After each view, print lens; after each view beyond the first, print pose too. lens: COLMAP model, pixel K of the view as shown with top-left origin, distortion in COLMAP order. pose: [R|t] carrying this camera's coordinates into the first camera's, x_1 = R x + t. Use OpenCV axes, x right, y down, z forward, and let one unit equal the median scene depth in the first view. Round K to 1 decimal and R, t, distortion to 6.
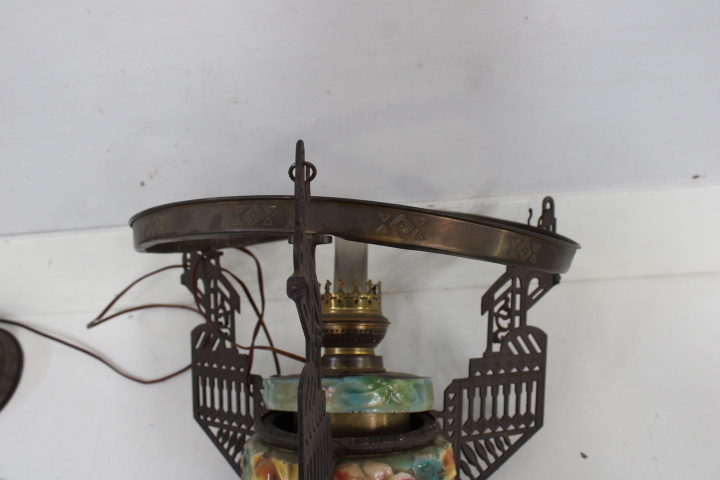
lens RADIAL K [[714.3, 0, 361.1], [0, 714.3, 236.6], [0, 0, 1]] dist [-0.055459, 0.000000]
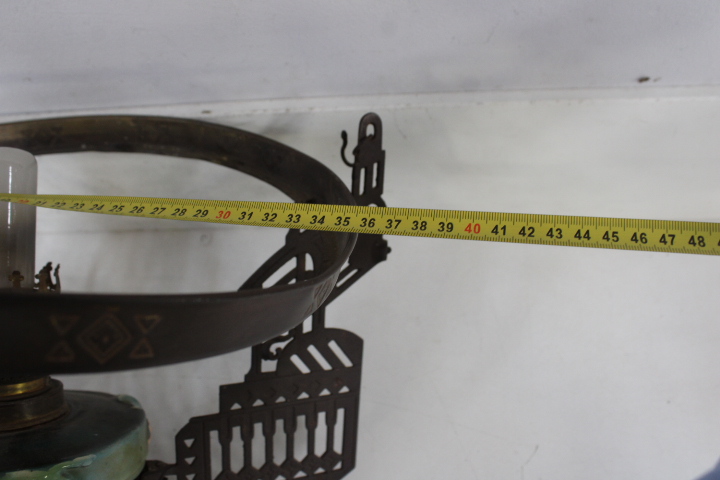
lens RADIAL K [[693.2, 0, 362.0], [0, 693.2, 247.0], [0, 0, 1]] dist [-0.053724, 0.000000]
pose [[0.999576, 0.027759, 0.008821, 0.254329], [-0.029081, 0.968190, 0.248519, -0.090009], [-0.001642, -0.248670, 0.968587, 0.437581]]
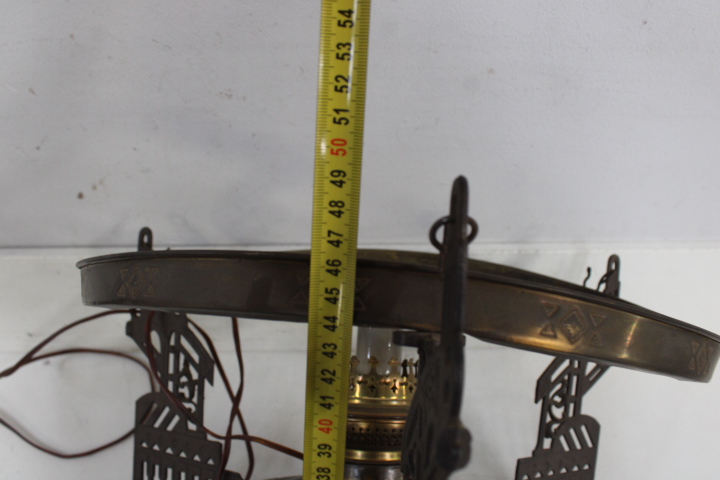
lens RADIAL K [[693.2, 0, 352.7], [0, 693.2, 245.8], [0, 0, 1]] dist [-0.053724, 0.000000]
pose [[0.988762, 0.065485, 0.134393, -0.131109], [-0.066400, 0.997790, 0.002335, -0.046288], [-0.133943, -0.011233, 0.990925, 0.278087]]
